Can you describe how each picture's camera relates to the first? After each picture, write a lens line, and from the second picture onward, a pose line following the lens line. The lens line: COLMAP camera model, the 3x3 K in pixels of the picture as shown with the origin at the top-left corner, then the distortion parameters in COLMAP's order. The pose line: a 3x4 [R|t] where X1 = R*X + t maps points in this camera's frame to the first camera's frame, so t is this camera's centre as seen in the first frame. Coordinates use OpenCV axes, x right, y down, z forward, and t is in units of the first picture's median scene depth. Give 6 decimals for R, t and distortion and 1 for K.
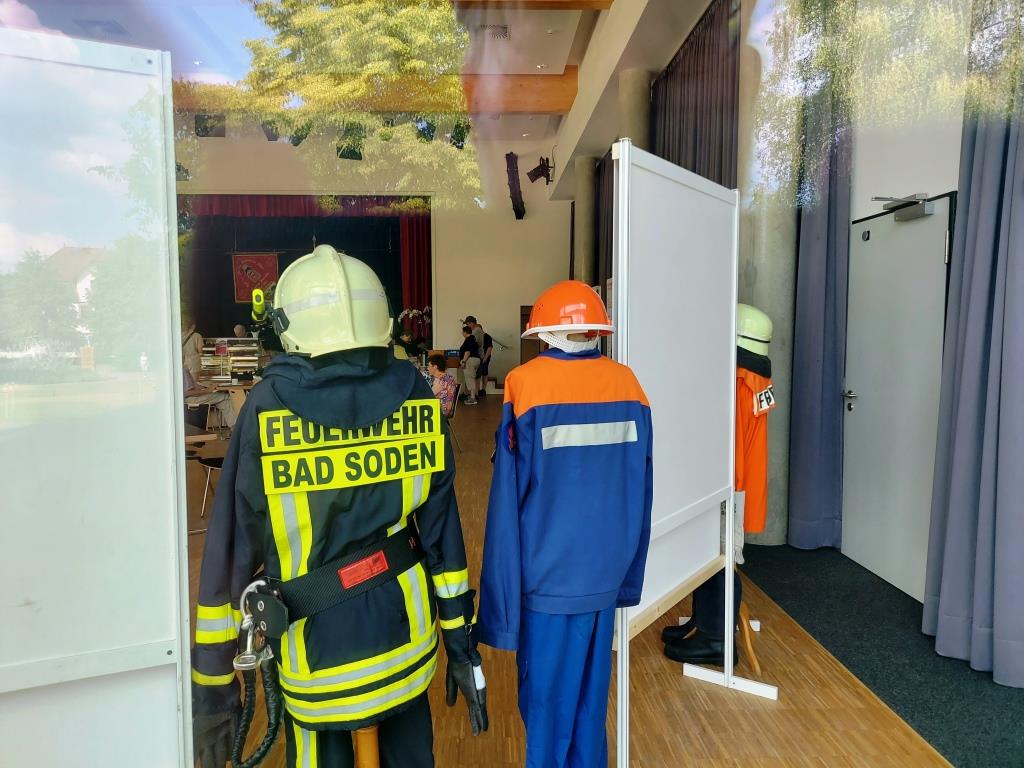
lens RADIAL K [[748.7, 0, 511.8], [0, 748.7, 389.2], [0, 0, 1]] dist [0.051543, -0.035897]
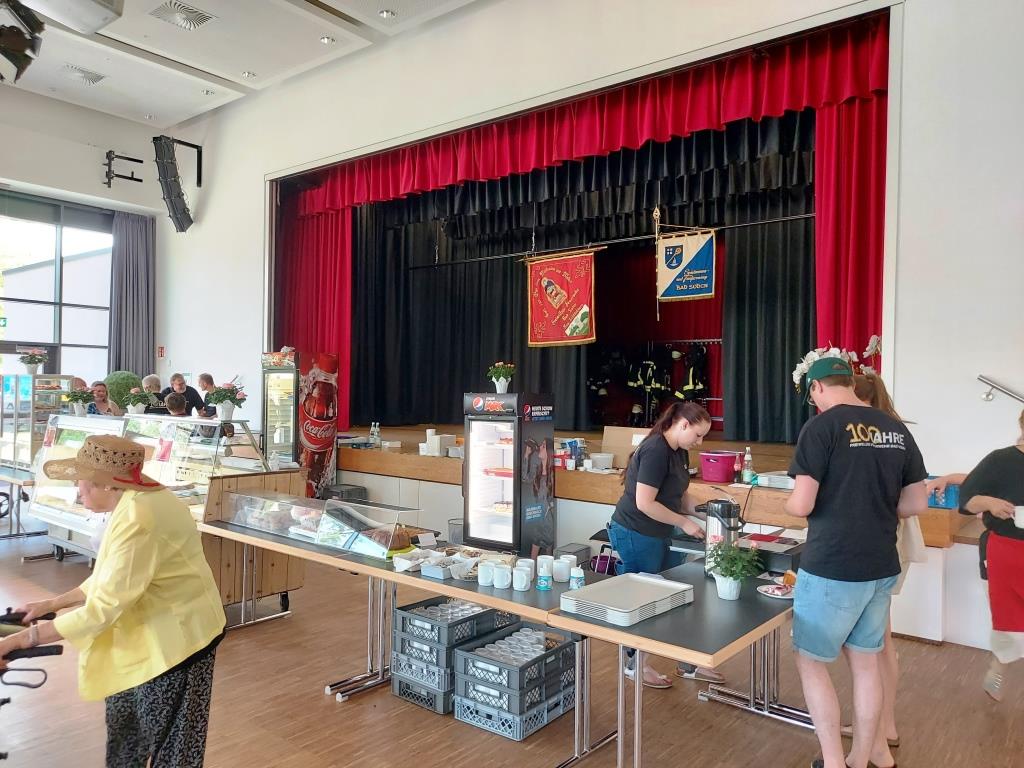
lens RADIAL K [[748.7, 0, 511.8], [0, 748.7, 389.2], [0, 0, 1]] dist [0.051543, -0.035897]
pose [[0.752052, 0.020729, -0.658777, -0.008944], [-0.072399, 0.996055, -0.051308, -0.061197], [0.655115, 0.086281, 0.750586, 0.680602]]
